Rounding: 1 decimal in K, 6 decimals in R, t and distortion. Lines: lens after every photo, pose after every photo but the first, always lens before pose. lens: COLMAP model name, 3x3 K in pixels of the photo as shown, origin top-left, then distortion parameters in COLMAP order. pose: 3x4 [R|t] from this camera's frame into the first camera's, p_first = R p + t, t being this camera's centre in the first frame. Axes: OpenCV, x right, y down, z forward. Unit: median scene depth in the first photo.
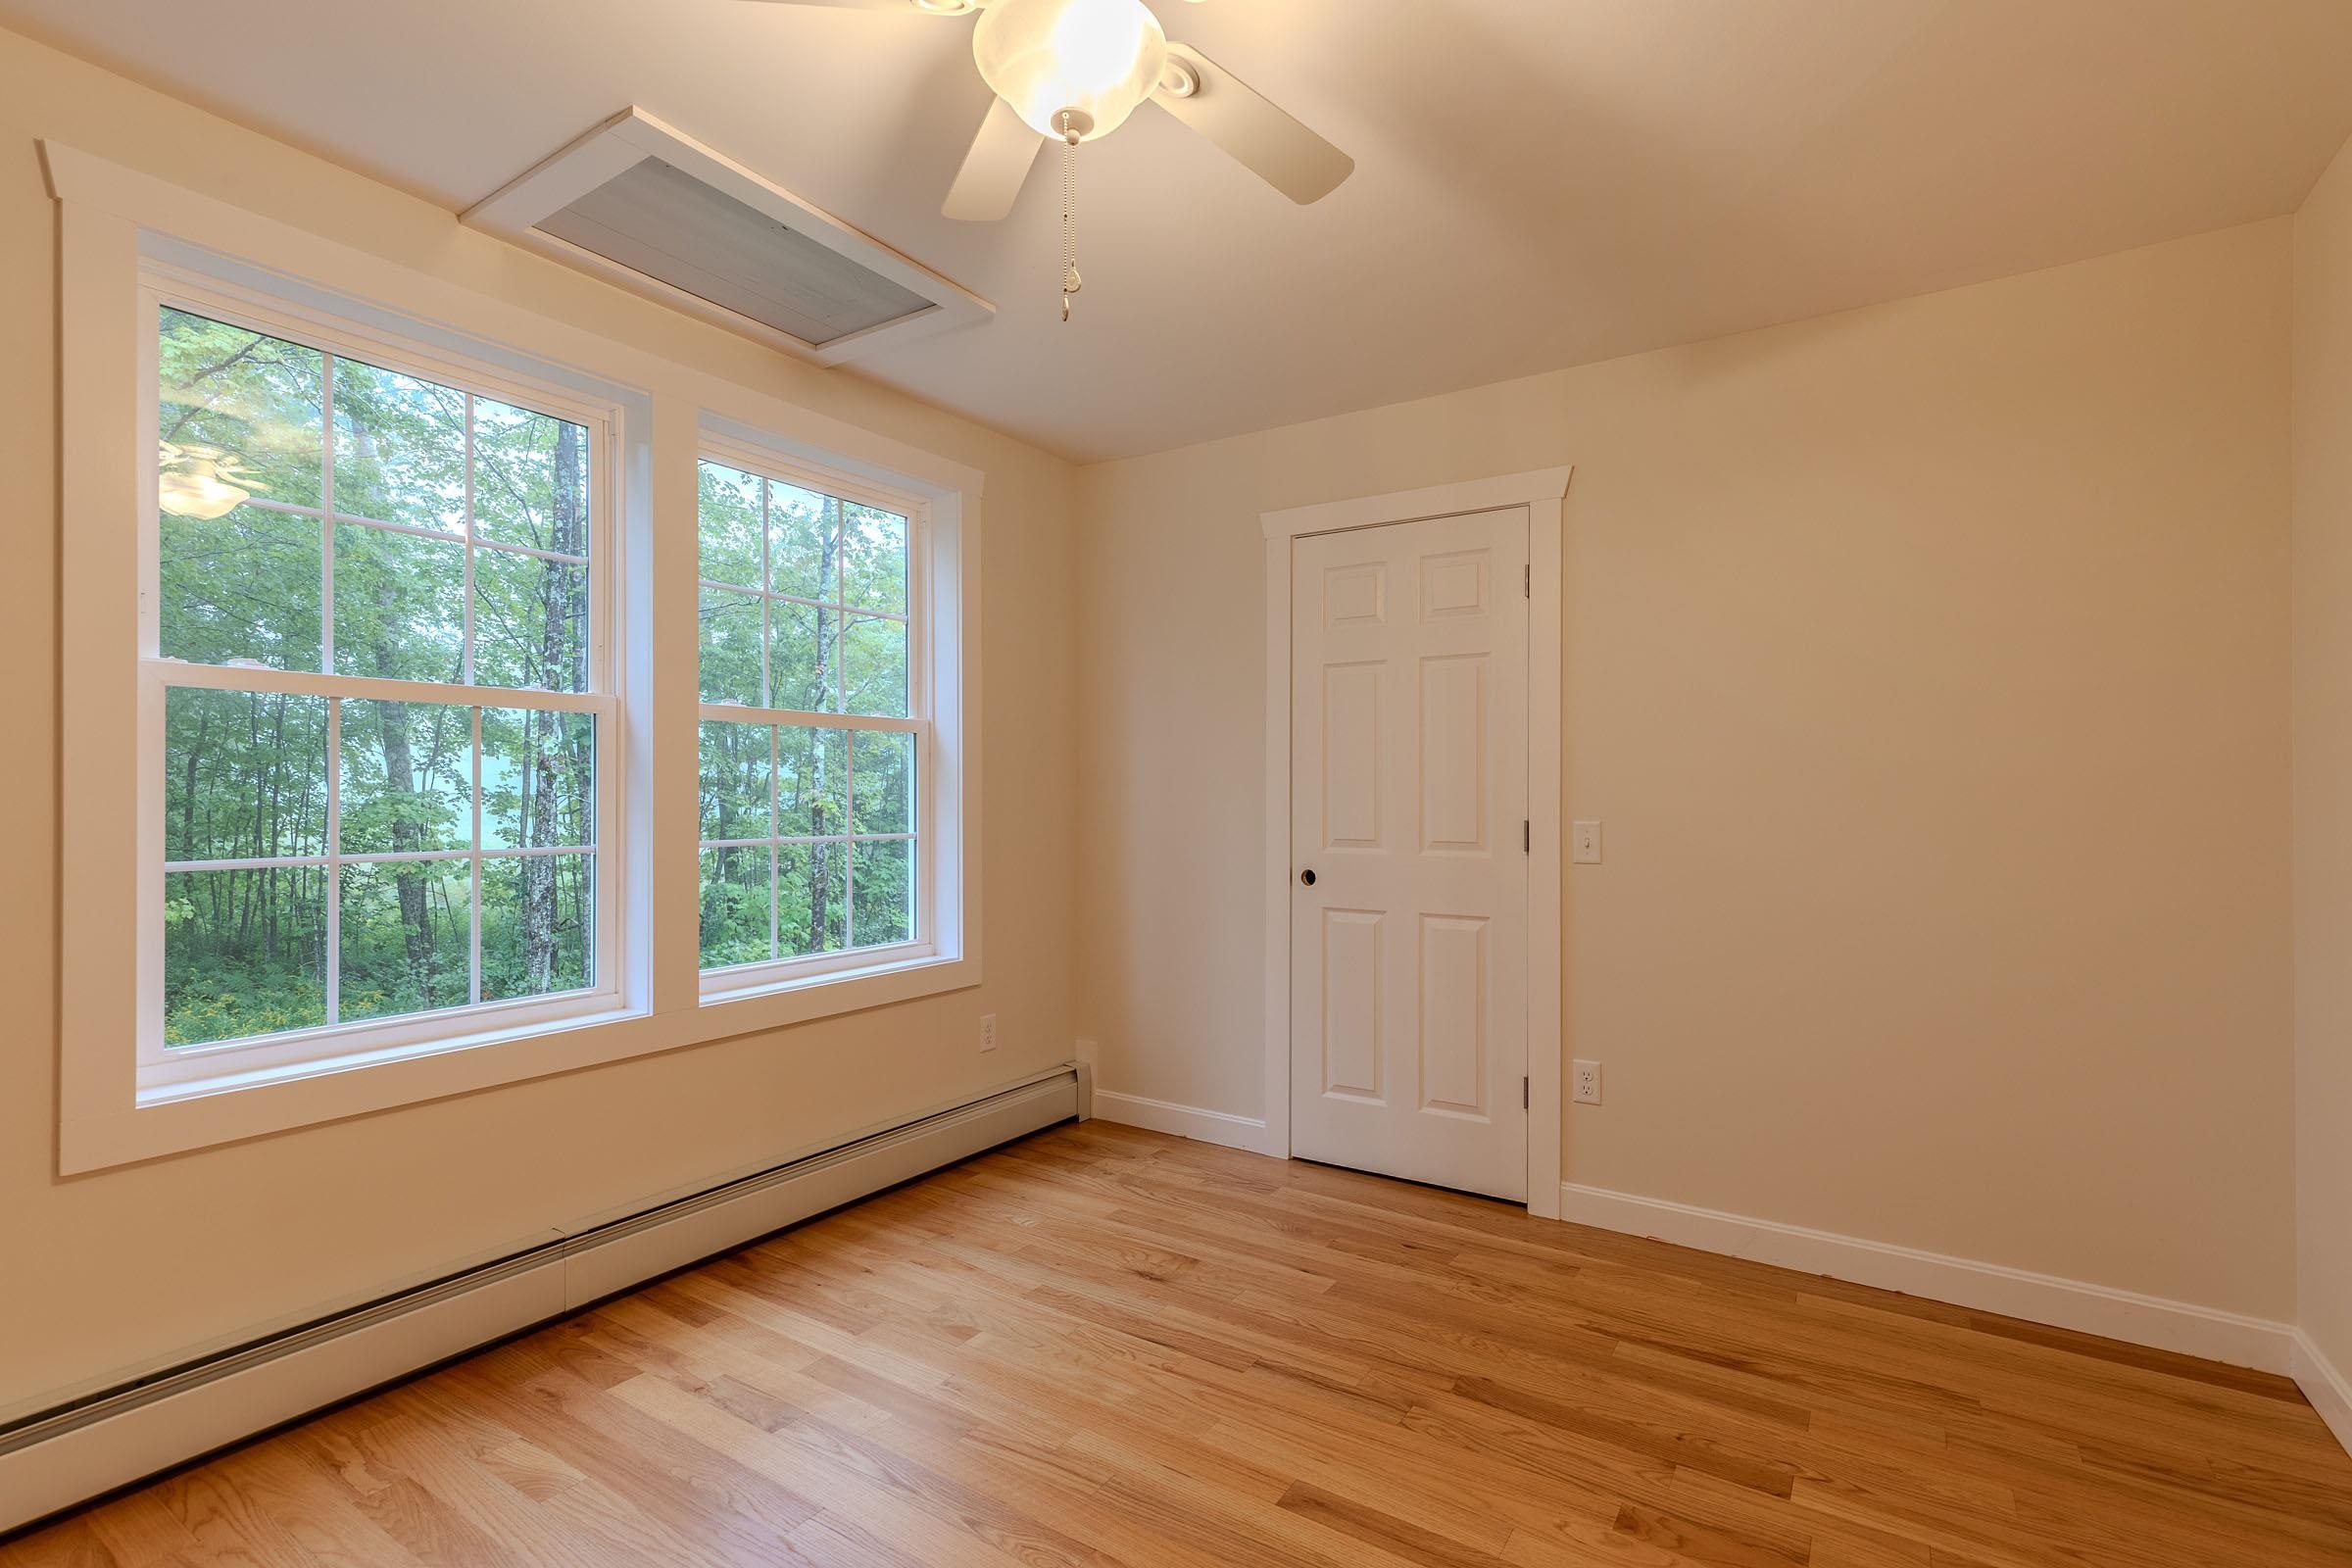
lens RADIAL K [[1077.9, 0, 1177.1], [0, 1077.9, 805.2], [0, 0, 1]] dist [0.006331, 0.000362]
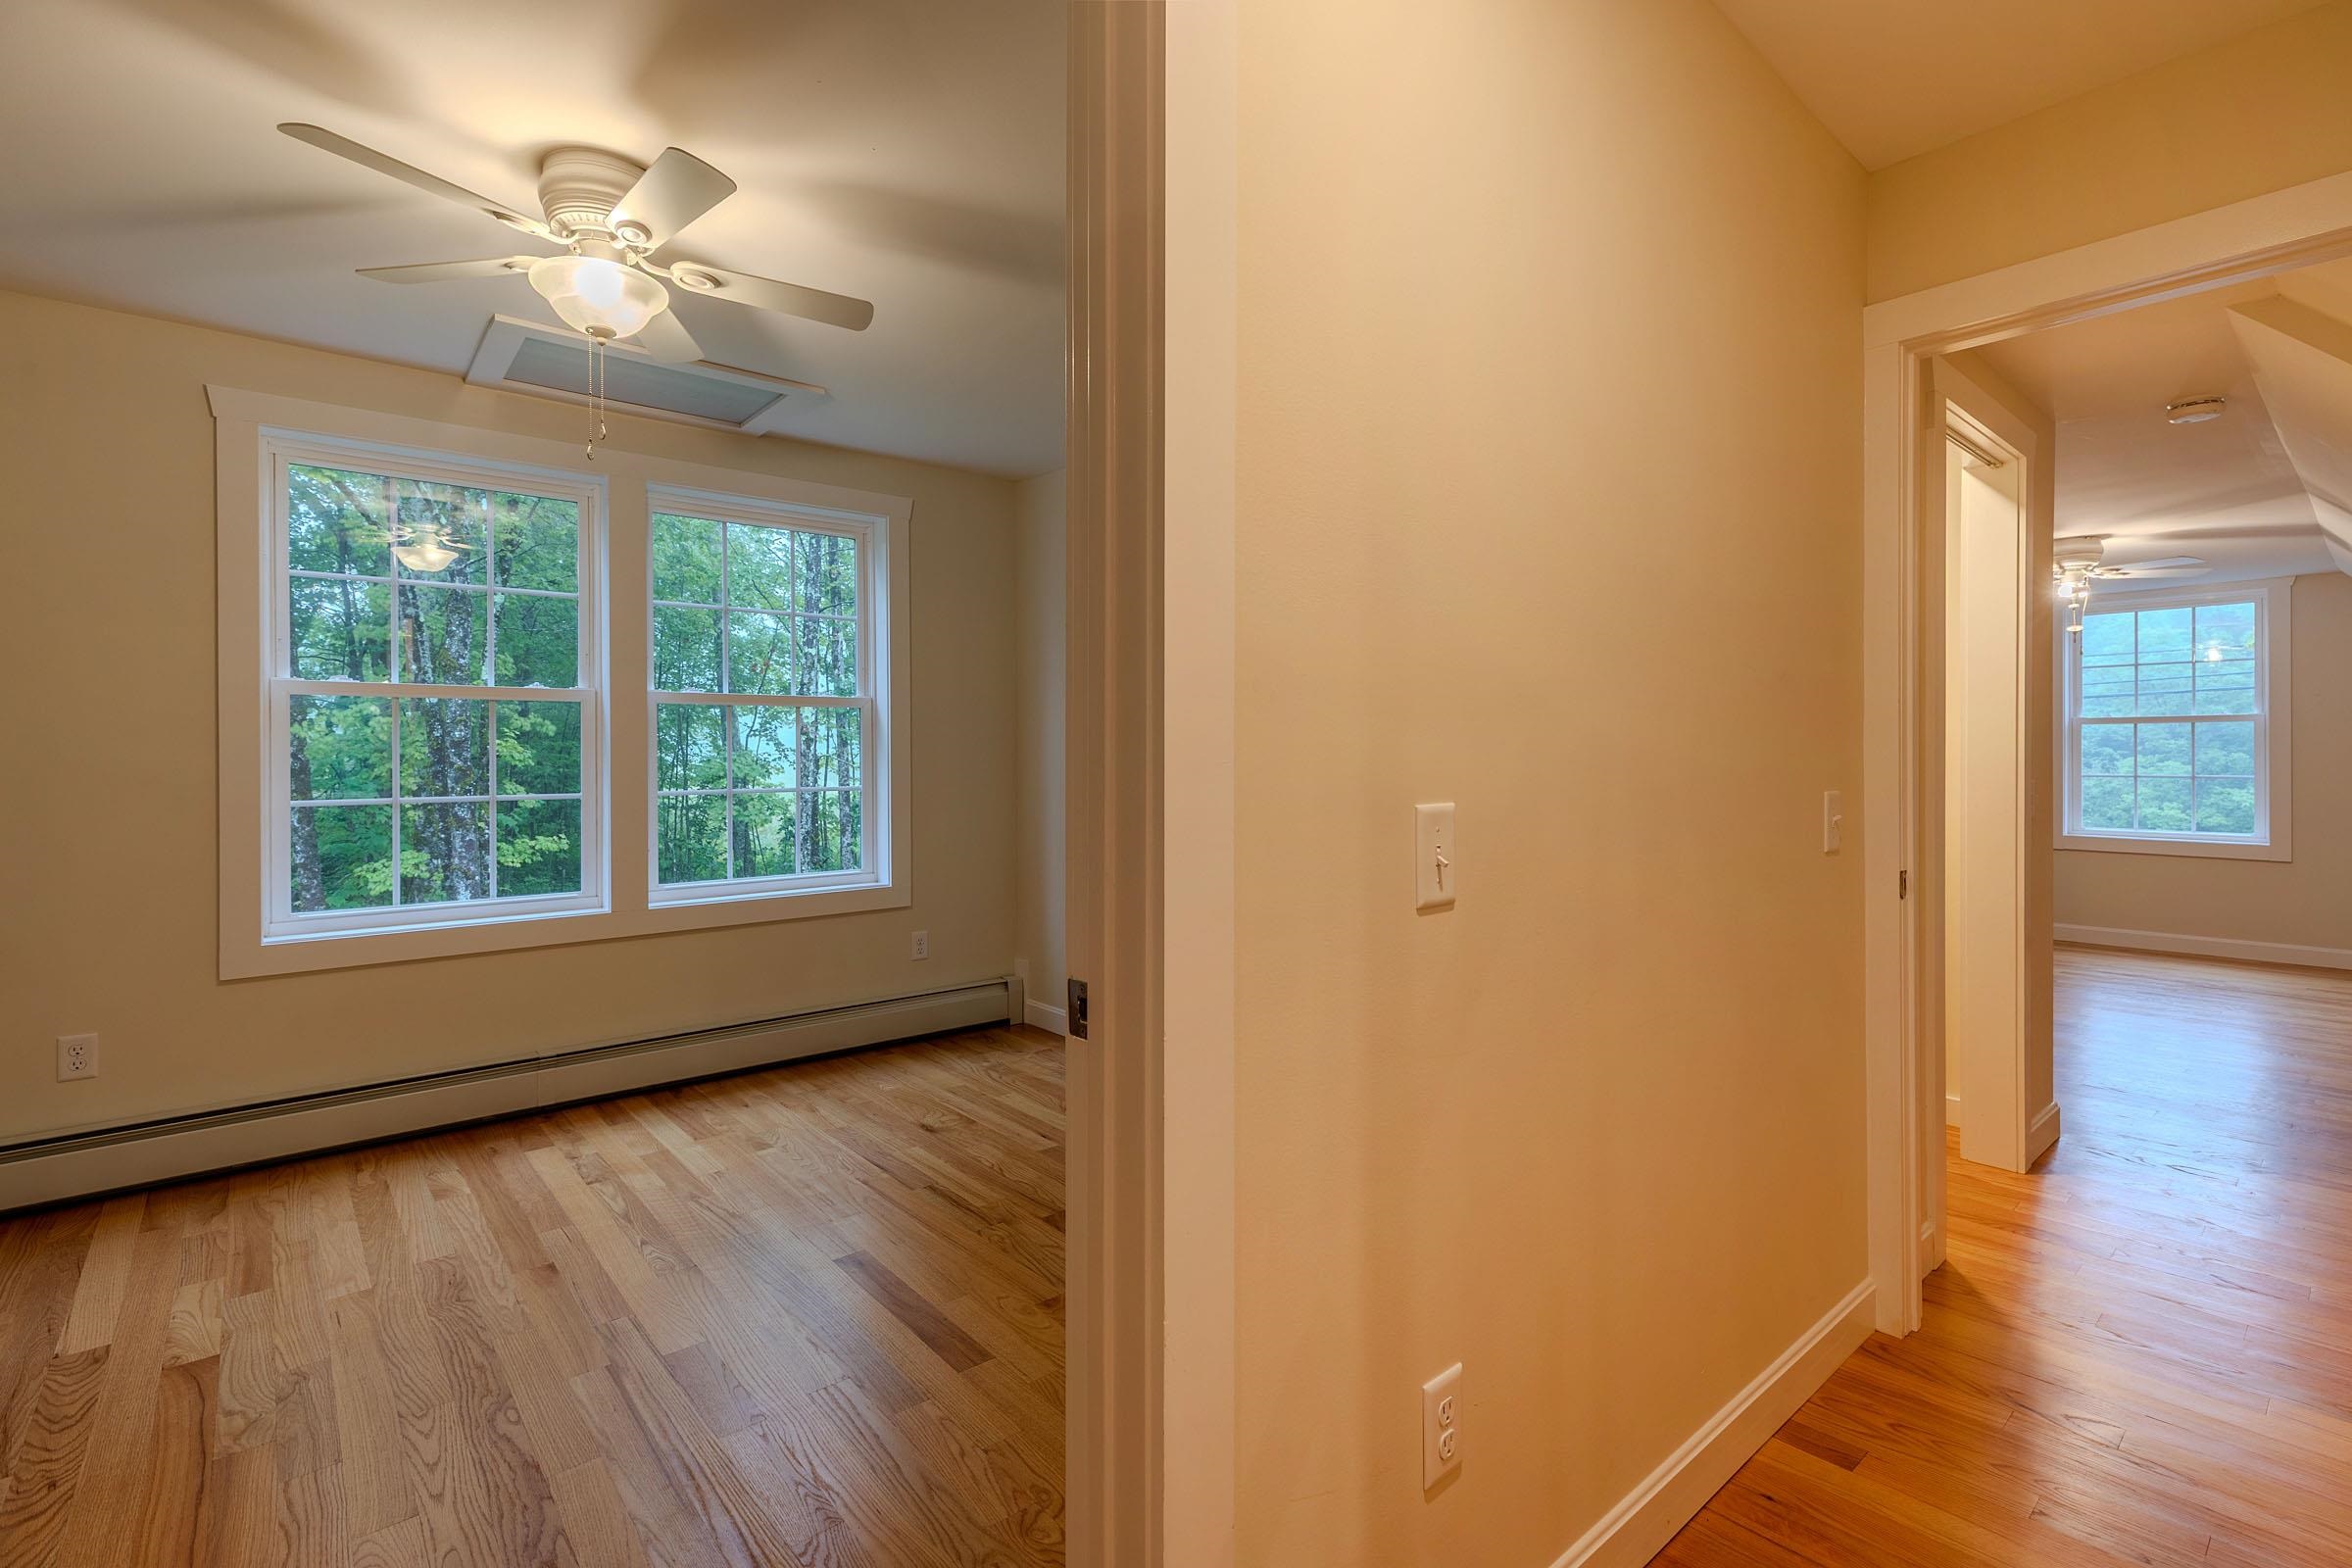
lens RADIAL K [[1065.3, 0, 1172.7], [0, 1065.3, 767.4], [0, 0, 1]] dist [0.007693, 0.000054]
pose [[0.957871, -0.003781, -0.287174, 0.628299], [0.005081, 0.999980, 0.003782, 0.000927], [0.287154, -0.005082, 0.957871, -0.138704]]
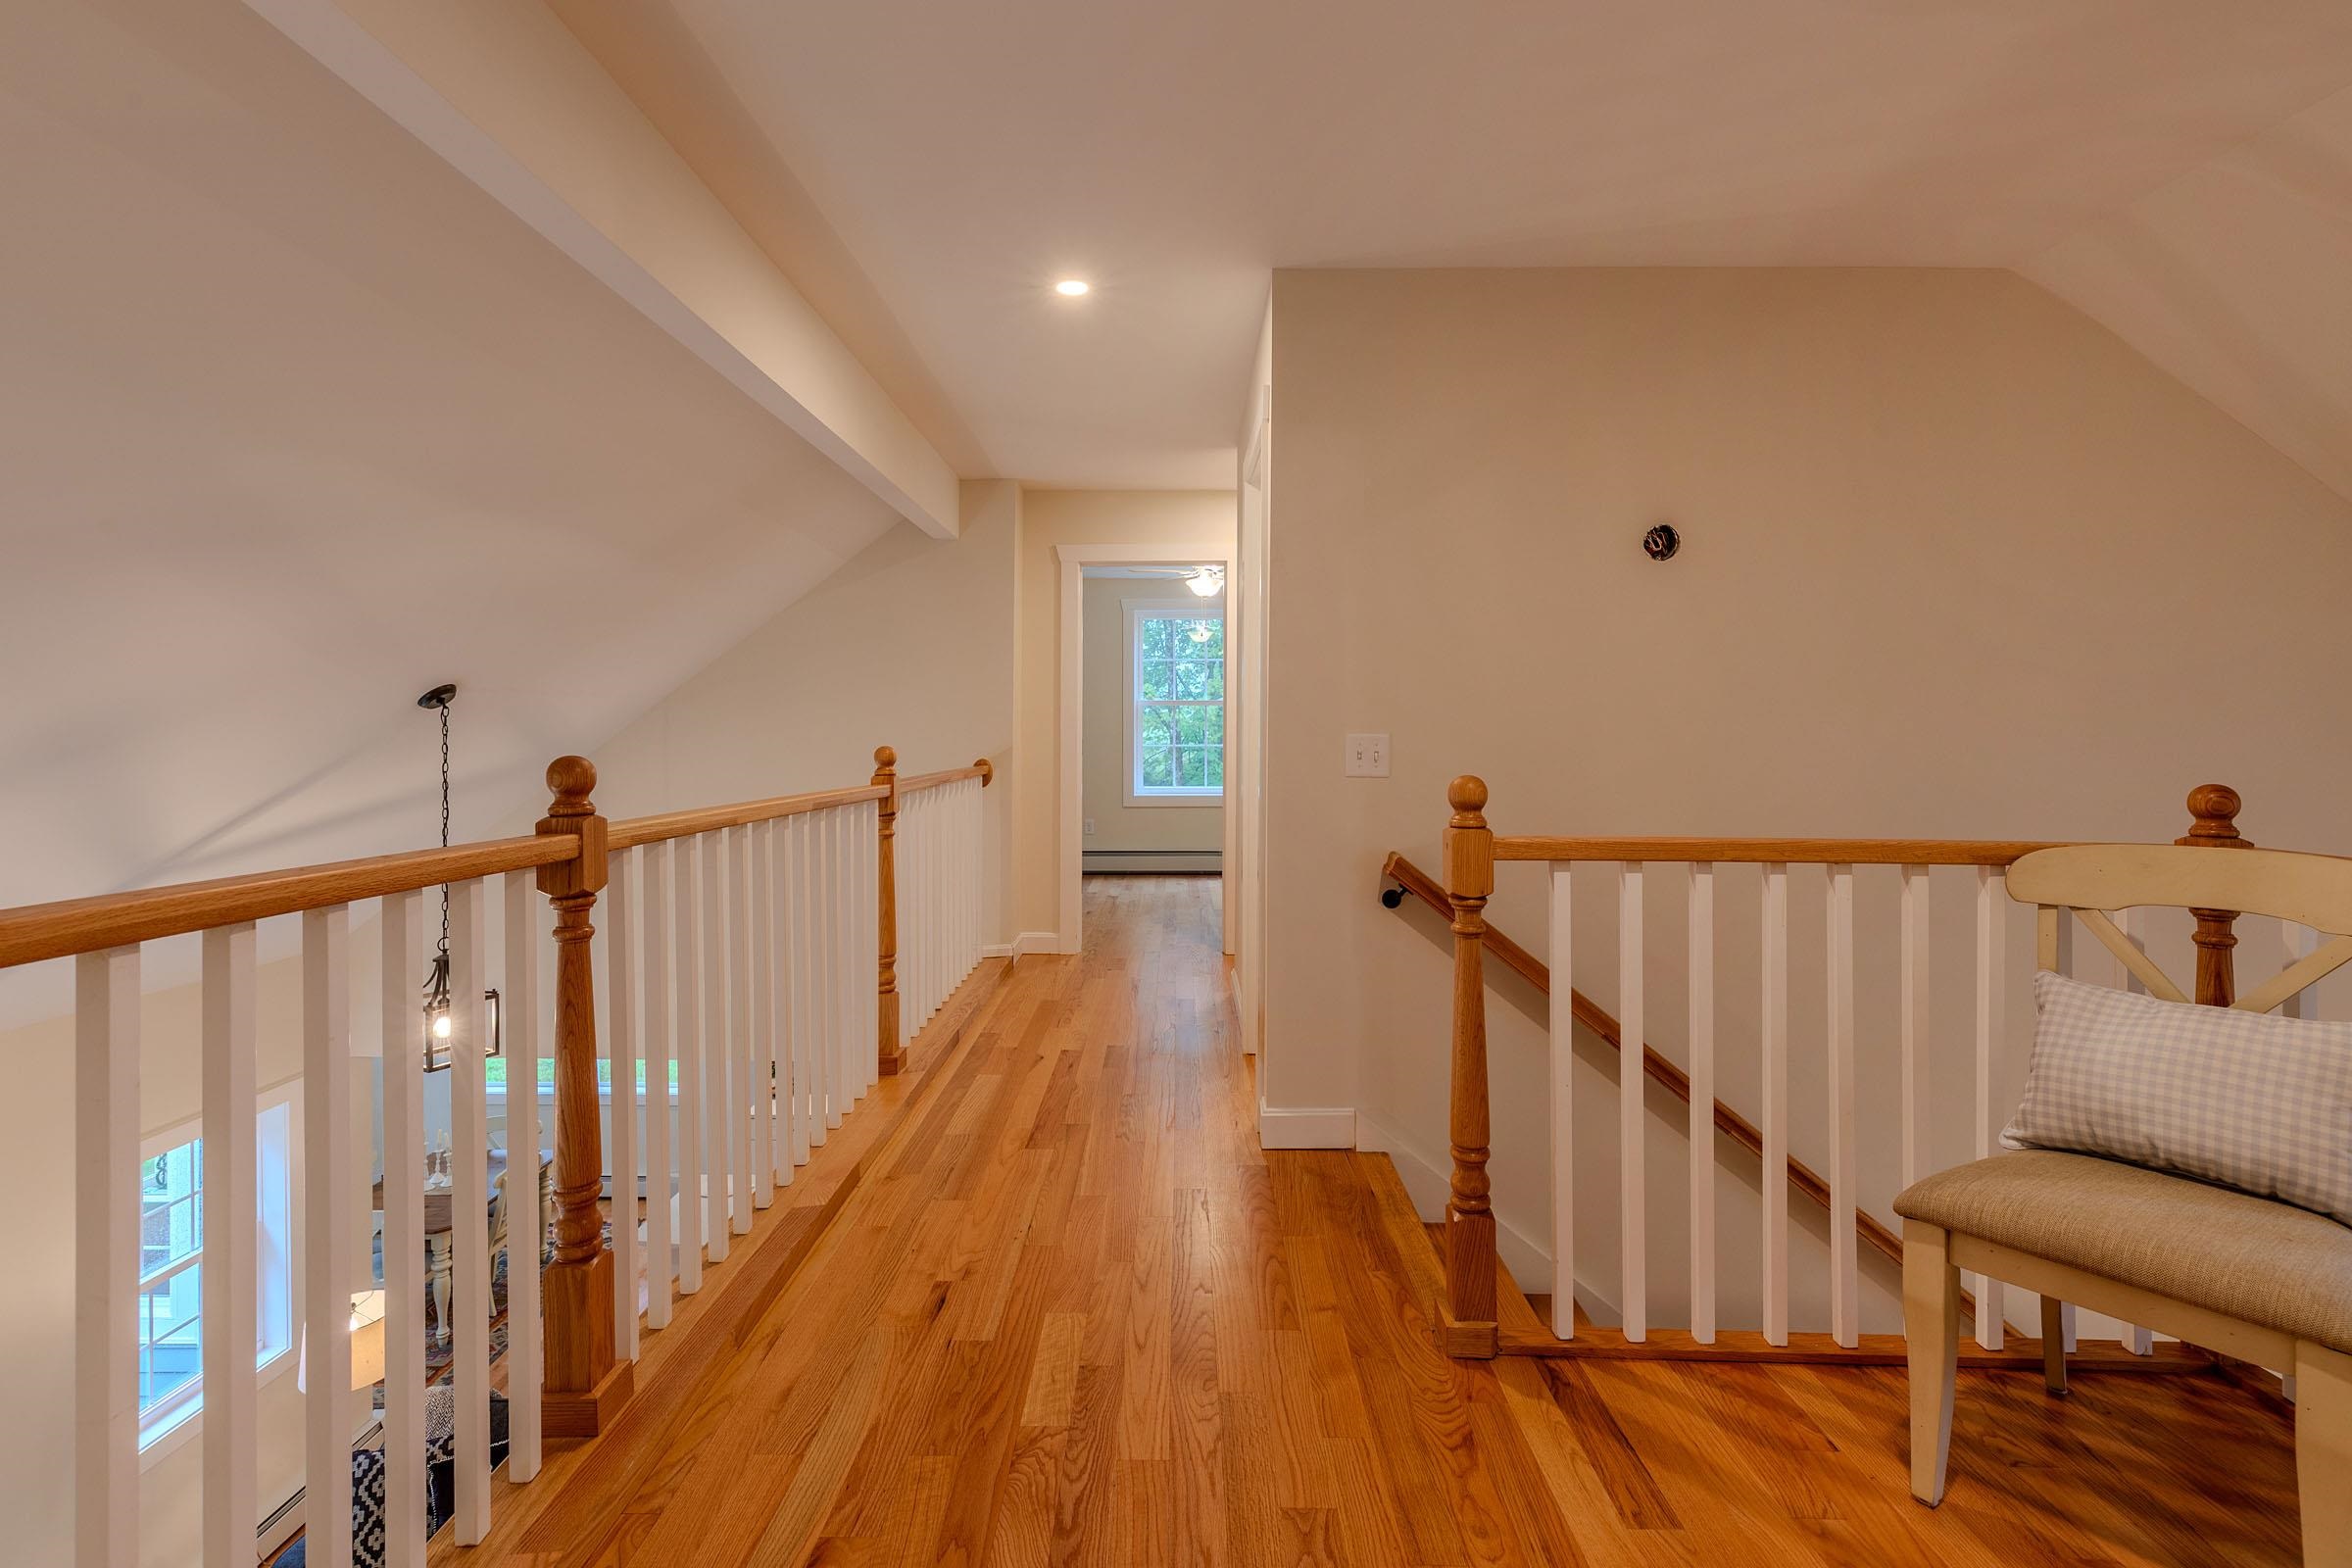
lens RADIAL K [[1078.8, 0, 1181.7], [0, 1078.8, 782.8], [0, 0, 1]] dist [0.004585, 0.000251]
pose [[0.548914, 0.035609, -0.835120, 2.247577], [-0.001005, 0.999120, 0.041942, 0.016525], [0.835878, -0.022183, 0.548466, -1.033661]]
